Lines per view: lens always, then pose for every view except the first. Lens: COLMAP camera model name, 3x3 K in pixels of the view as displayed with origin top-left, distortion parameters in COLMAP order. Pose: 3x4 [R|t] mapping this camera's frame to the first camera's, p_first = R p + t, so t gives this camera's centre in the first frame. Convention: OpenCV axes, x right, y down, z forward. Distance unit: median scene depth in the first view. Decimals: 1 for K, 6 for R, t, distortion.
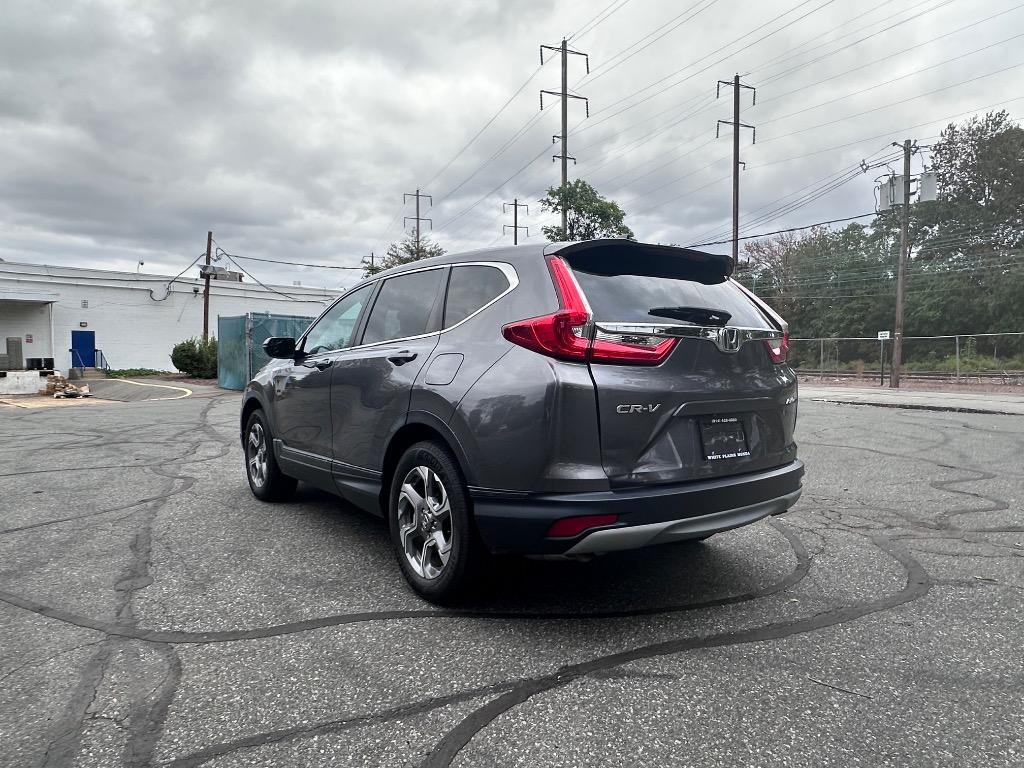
lens RADIAL K [[757.7, 0, 505.8], [0, 757.7, 386.1], [0, 0, 1]] dist [-0.011574, 0.008075]
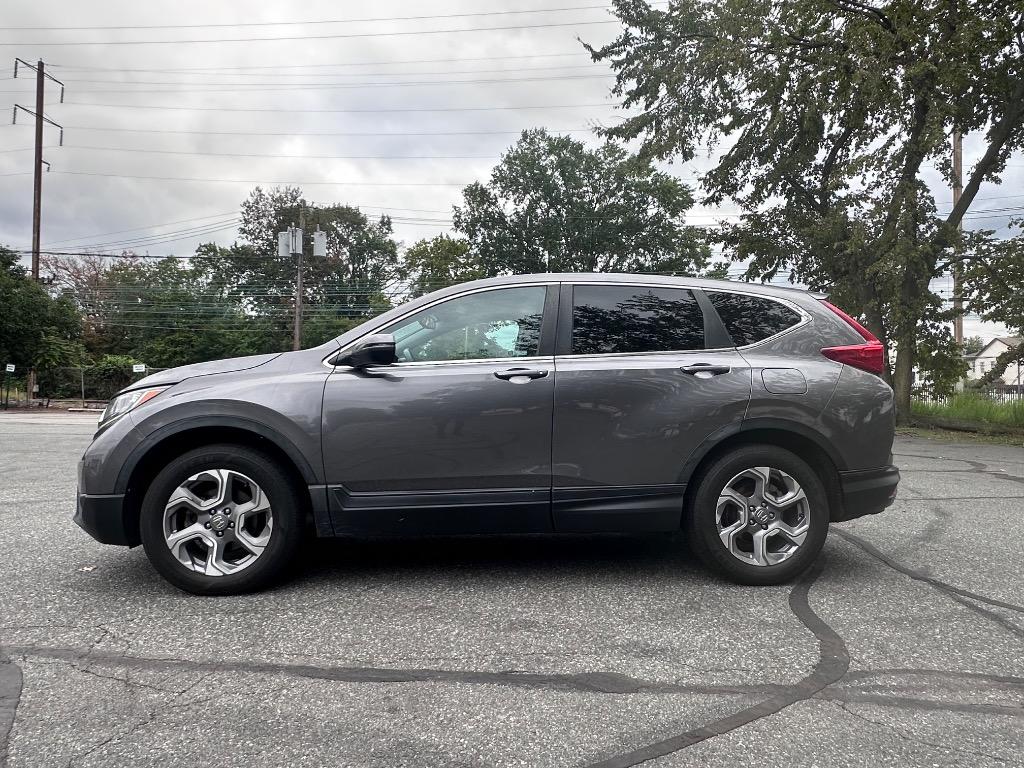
lens RADIAL K [[757.7, 0, 505.8], [0, 757.7, 386.1], [0, 0, 1]] dist [-0.011574, 0.008075]
pose [[0.401655, 0.022282, 0.915520, -0.309789], [0.023891, 0.999109, -0.034798, 0.003629], [-0.915479, 0.035850, 0.400765, 0.212642]]
